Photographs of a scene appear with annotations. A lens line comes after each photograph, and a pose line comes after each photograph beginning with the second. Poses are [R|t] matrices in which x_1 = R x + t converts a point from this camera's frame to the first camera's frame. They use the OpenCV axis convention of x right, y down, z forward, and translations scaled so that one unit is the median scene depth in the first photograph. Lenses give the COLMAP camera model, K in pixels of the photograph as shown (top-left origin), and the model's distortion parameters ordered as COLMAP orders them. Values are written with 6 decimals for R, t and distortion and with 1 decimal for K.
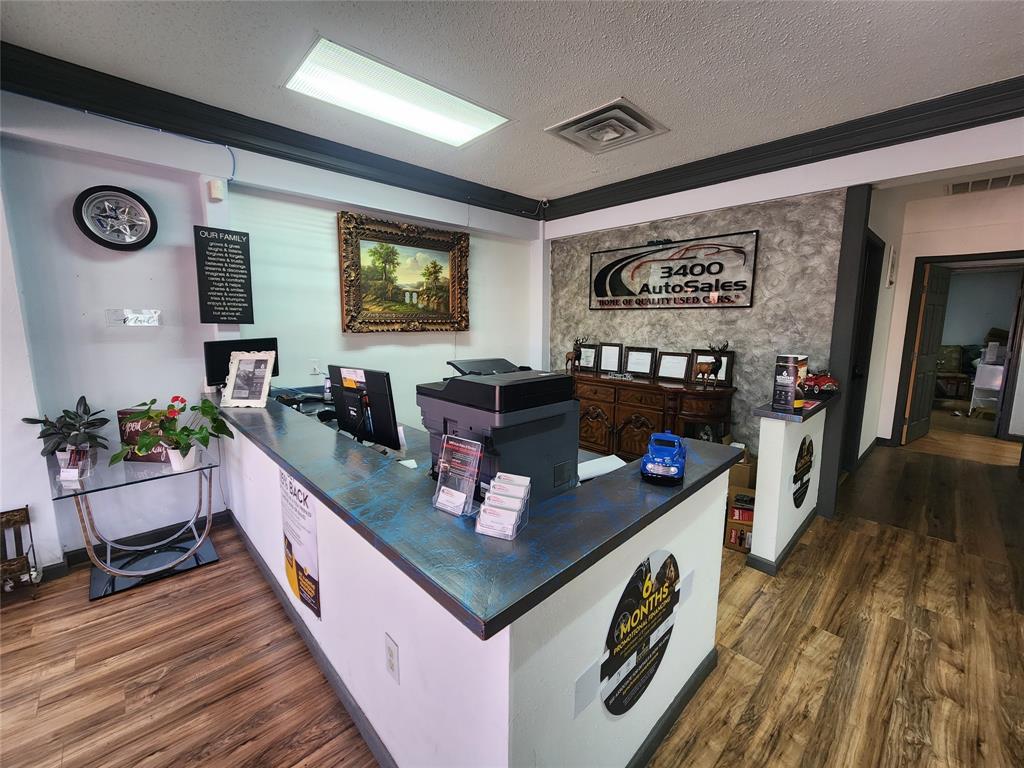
lens RADIAL K [[414.1, 0, 509.0], [0, 414.1, 376.8], [0, 0, 1]] dist [0.001389, -0.000125]
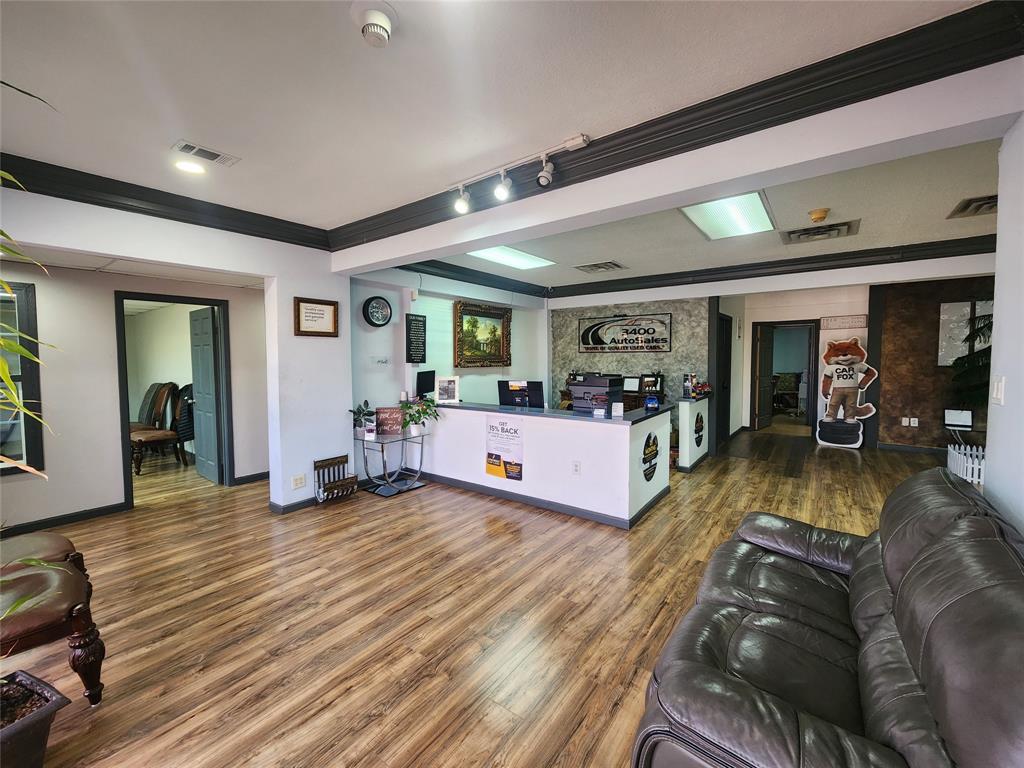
lens RADIAL K [[414.1, 0, 509.0], [0, 414.1, 376.8], [0, 0, 1]] dist [0.001389, -0.000125]
pose [[0.985689, -0.016913, 0.167723, -0.449757], [0.032091, 0.995585, -0.088205, 0.088493], [-0.165491, 0.092325, 0.981880, -0.708947]]
